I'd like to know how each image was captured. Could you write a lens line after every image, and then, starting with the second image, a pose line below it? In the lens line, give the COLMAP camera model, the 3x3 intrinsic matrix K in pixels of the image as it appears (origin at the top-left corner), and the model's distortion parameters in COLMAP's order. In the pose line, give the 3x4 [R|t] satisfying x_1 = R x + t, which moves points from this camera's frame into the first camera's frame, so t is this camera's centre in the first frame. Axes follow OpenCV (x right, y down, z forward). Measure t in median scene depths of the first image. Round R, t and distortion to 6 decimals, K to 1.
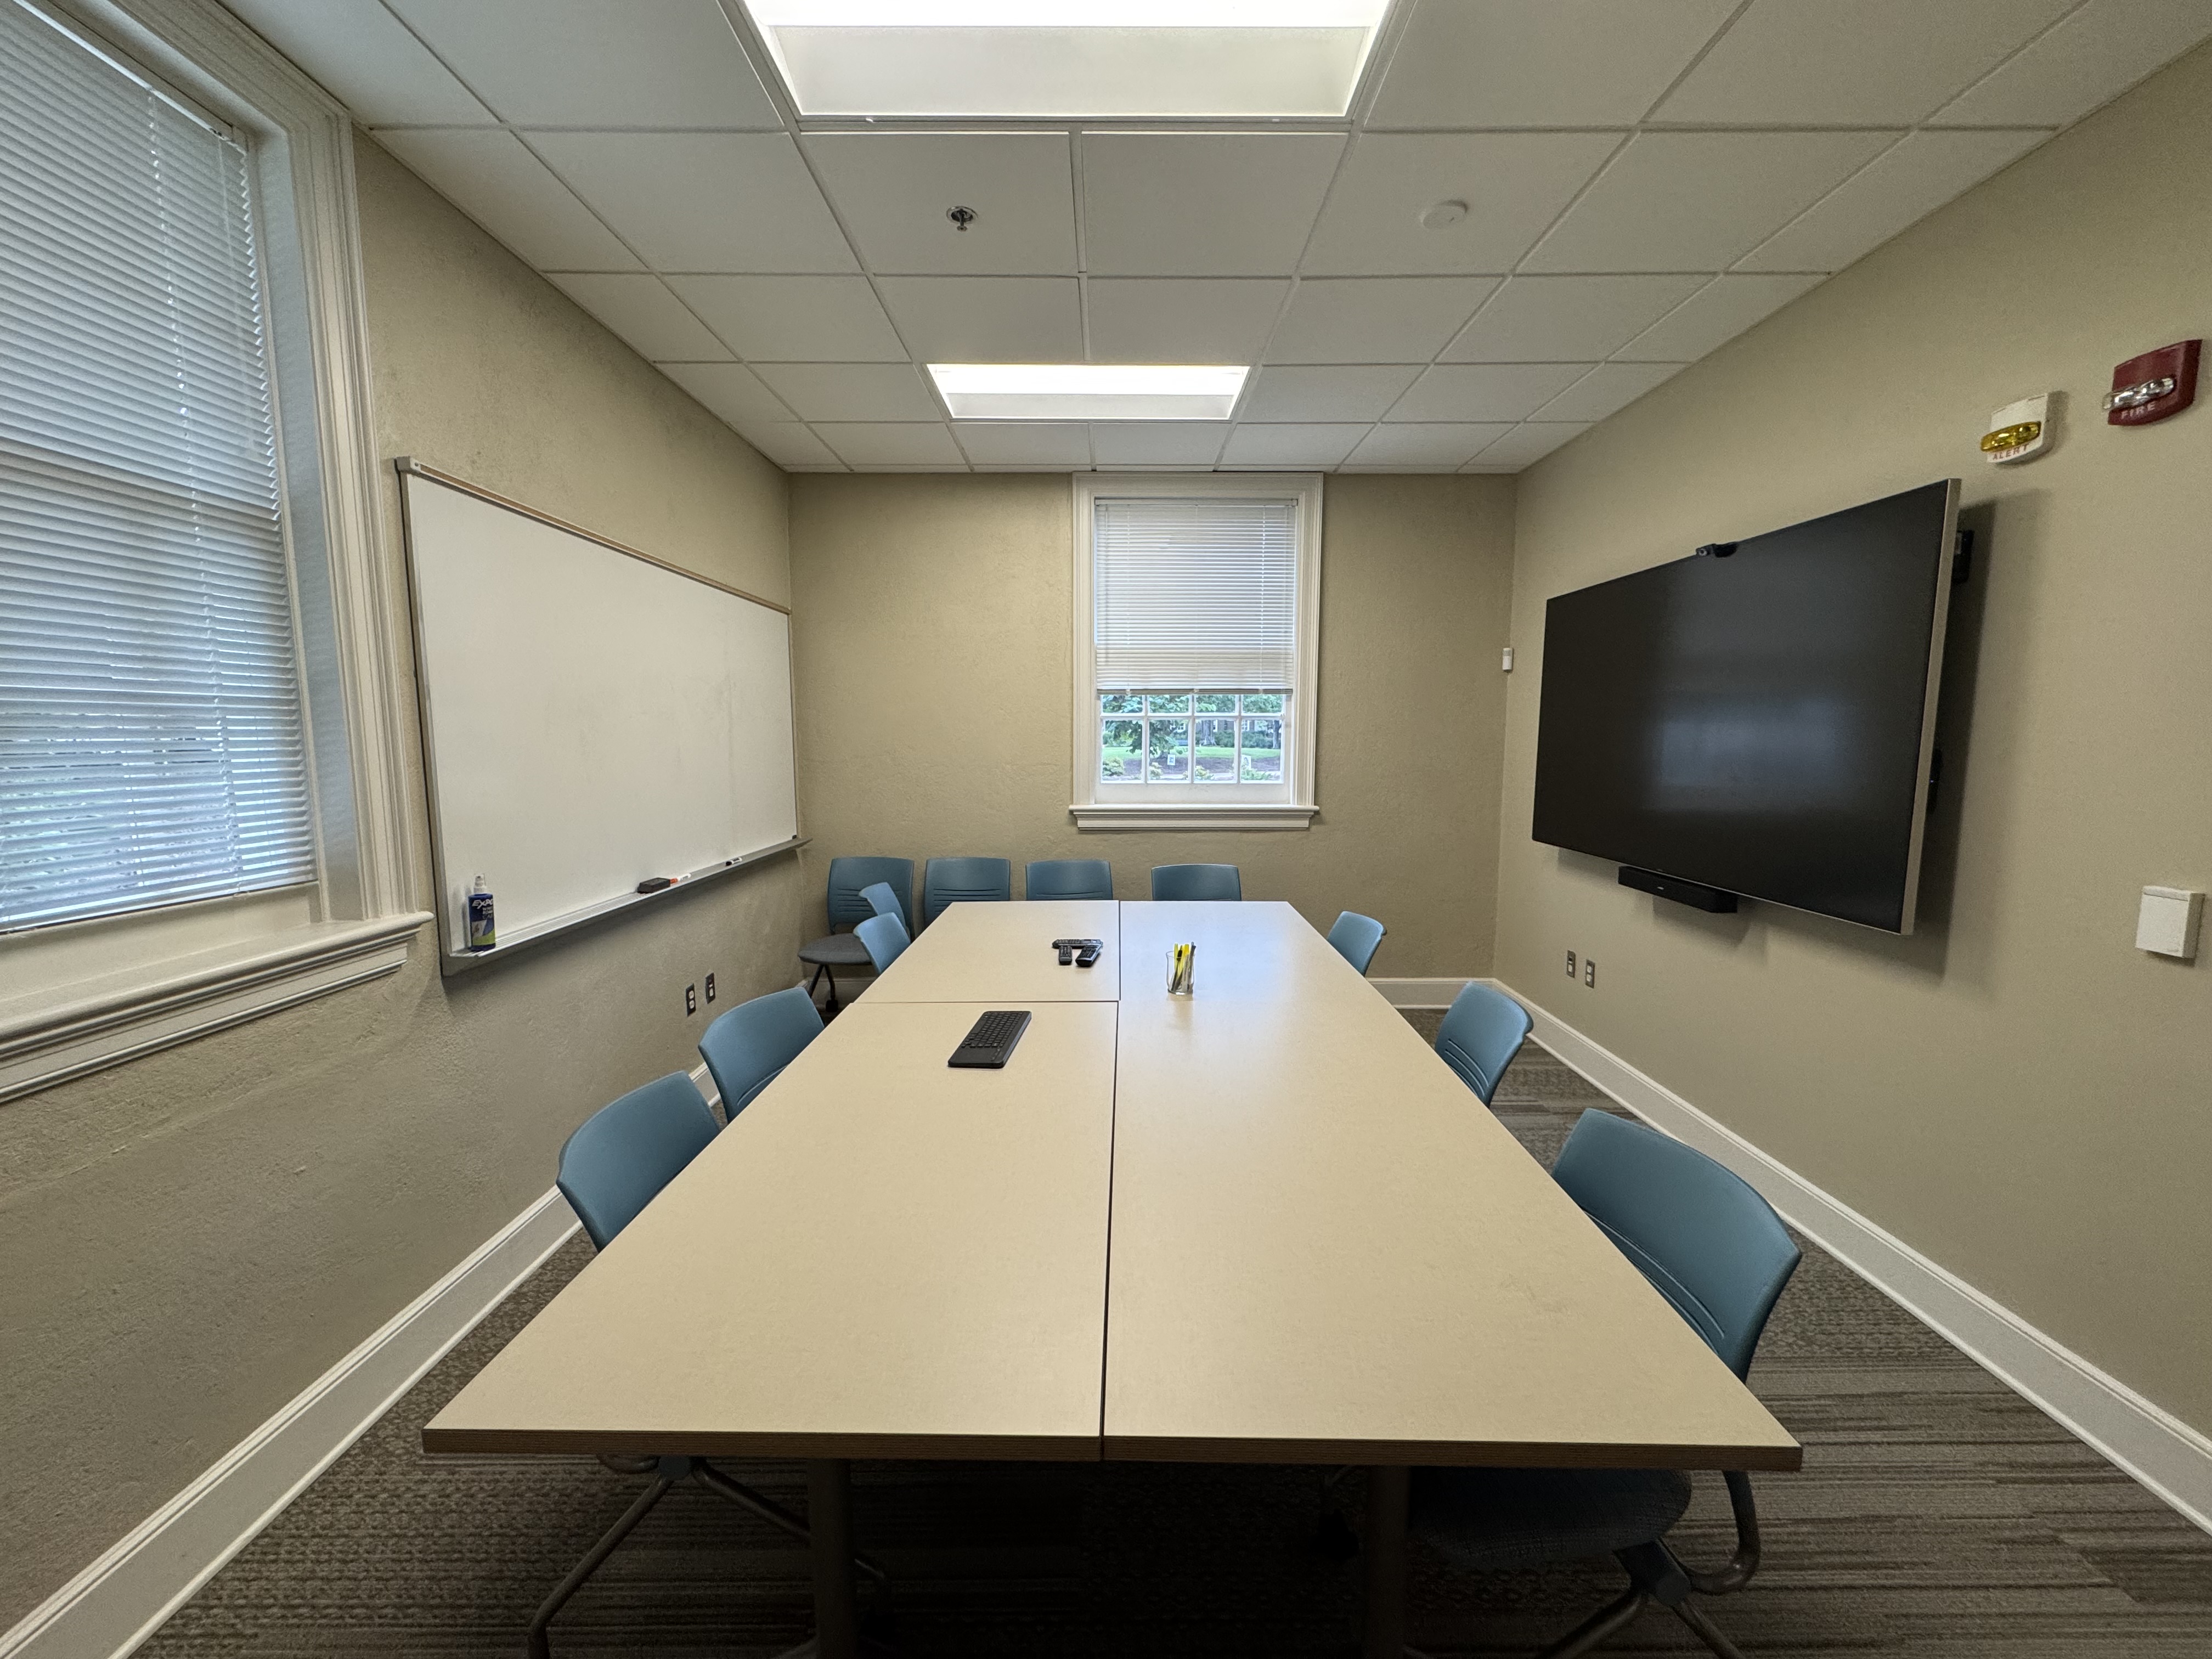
lens RADIAL K [[881.6, 0, 1106.0], [0, 881.6, 829.5], [0, 0, 1]] dist [-0.001577, -0.000298]
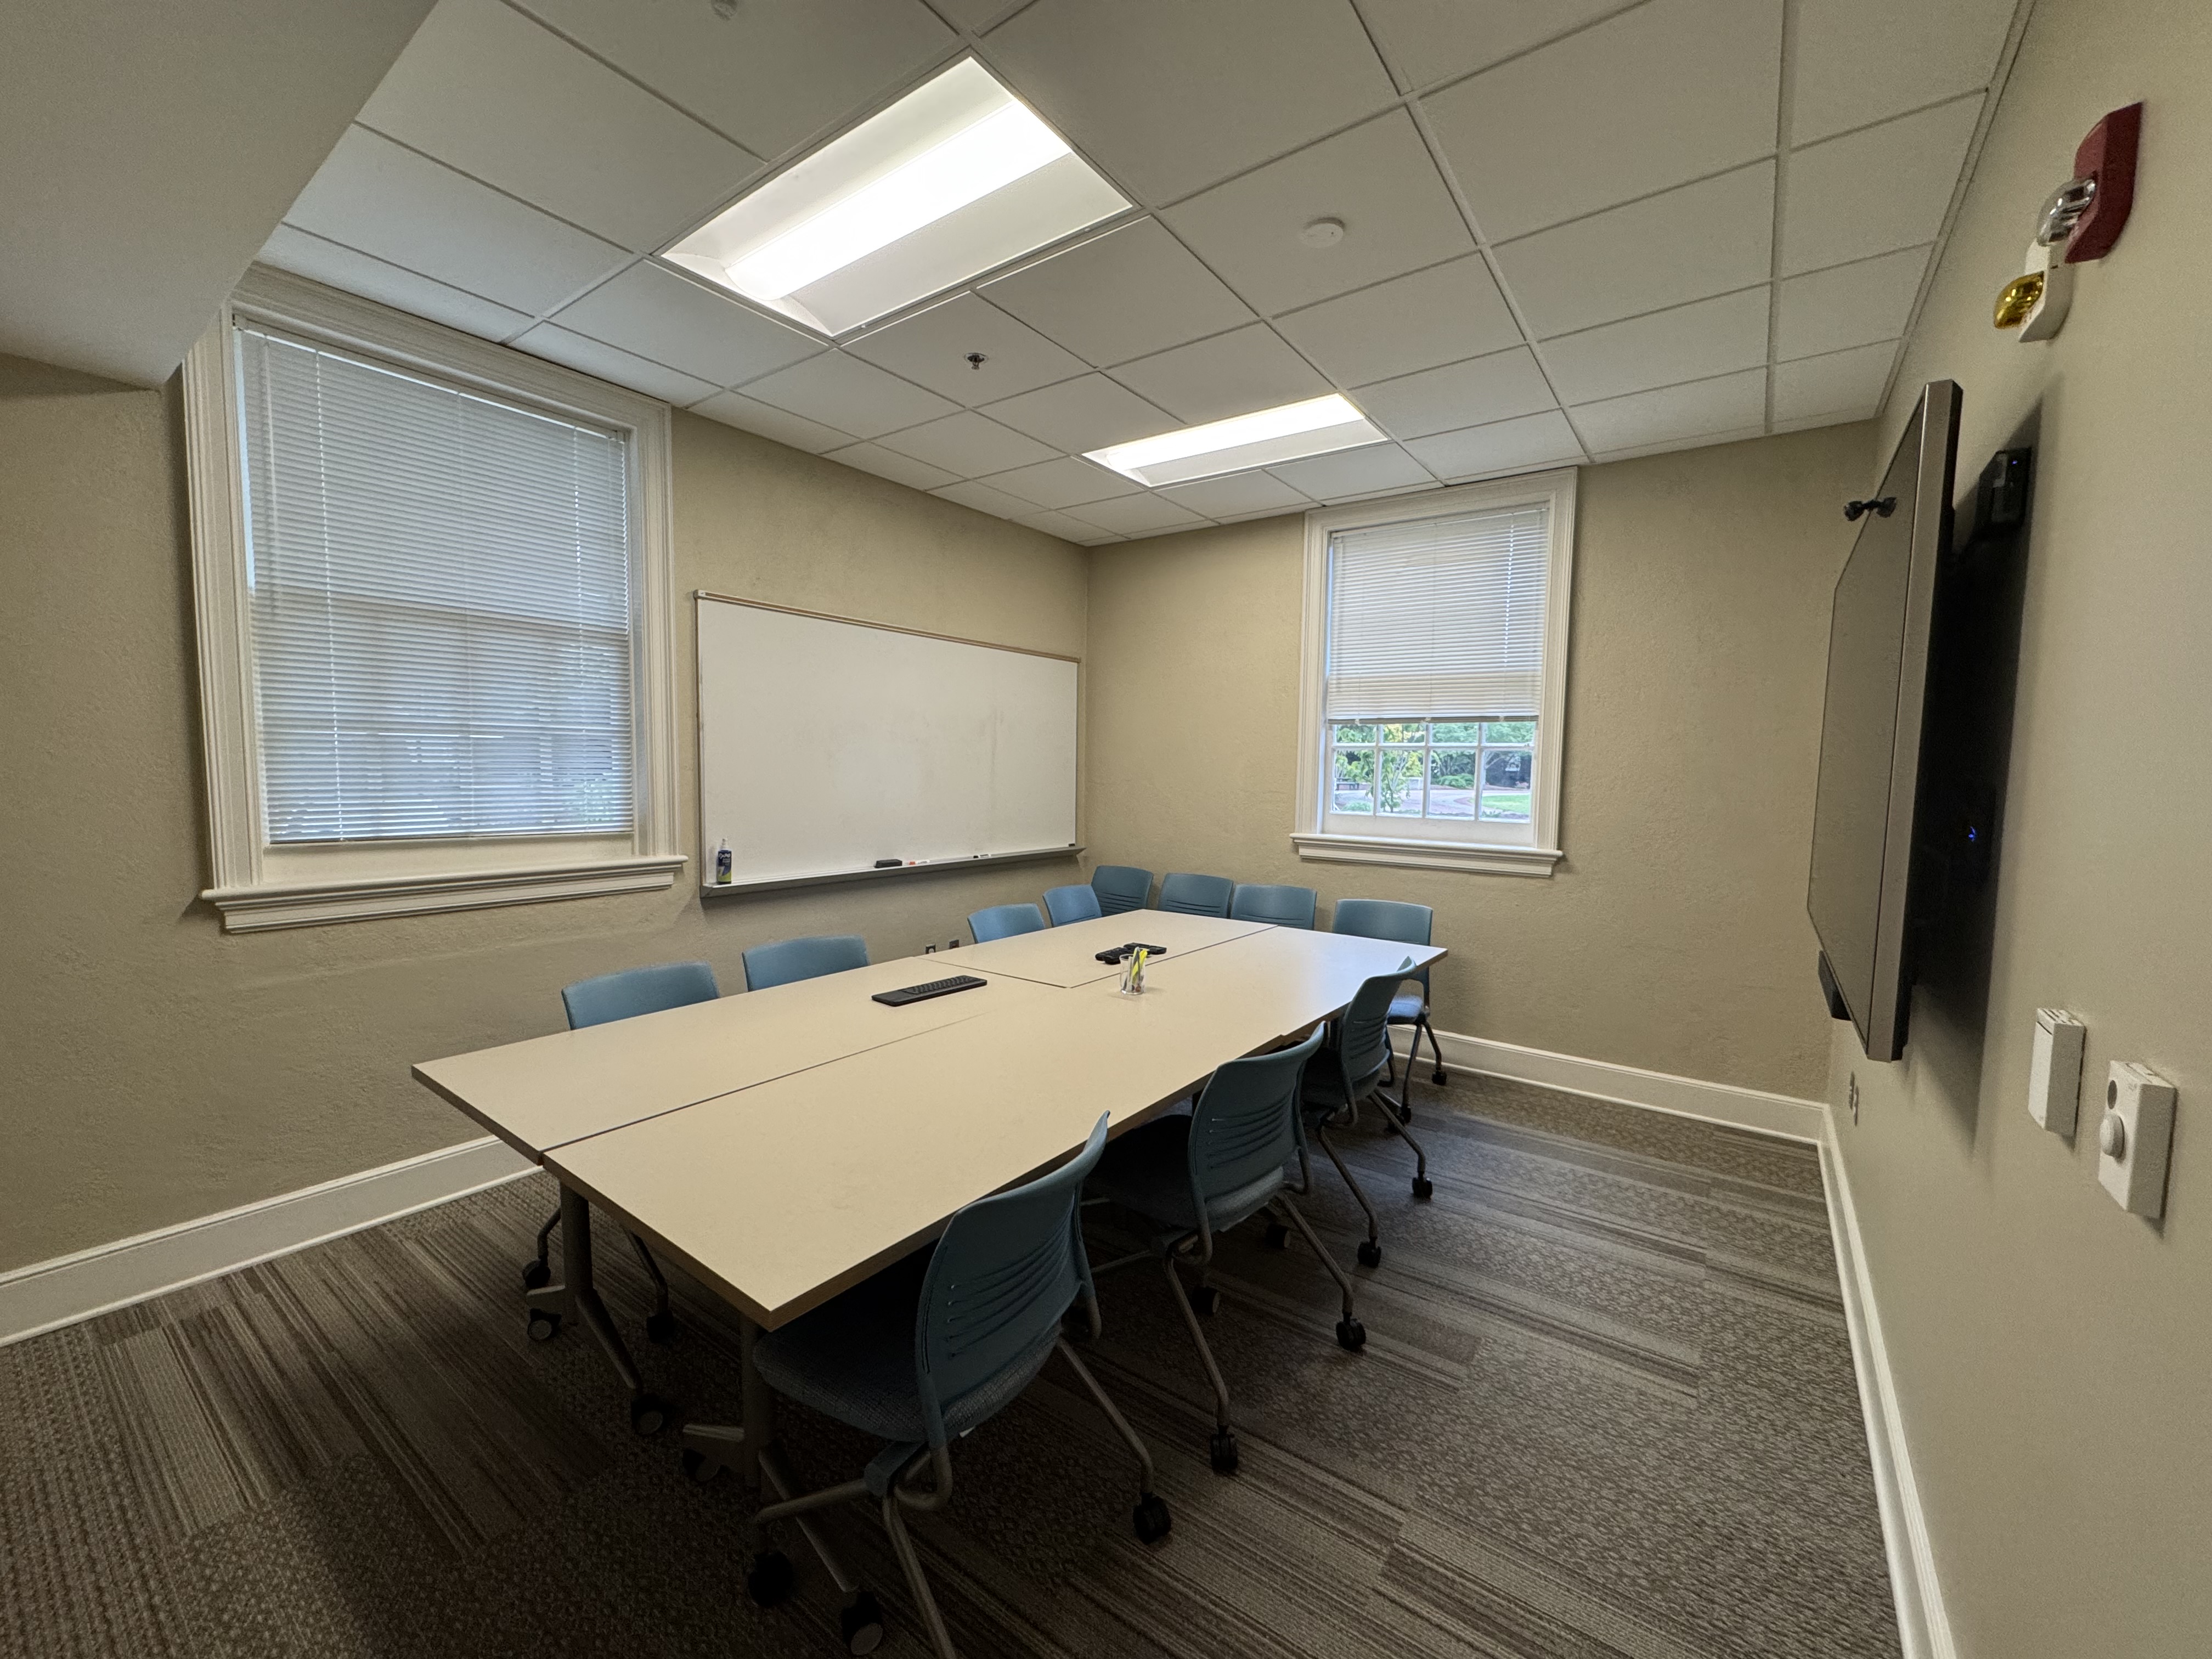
lens RADIAL K [[881.6, 0, 1106.0], [0, 881.6, 829.5], [0, 0, 1]] dist [-0.001577, -0.000298]
pose [[0.804973, 0.056347, -0.590629, 0.511561], [-0.081053, 0.996591, -0.015391, 0.002269], [0.587748, 0.060261, 0.806796, 0.064956]]
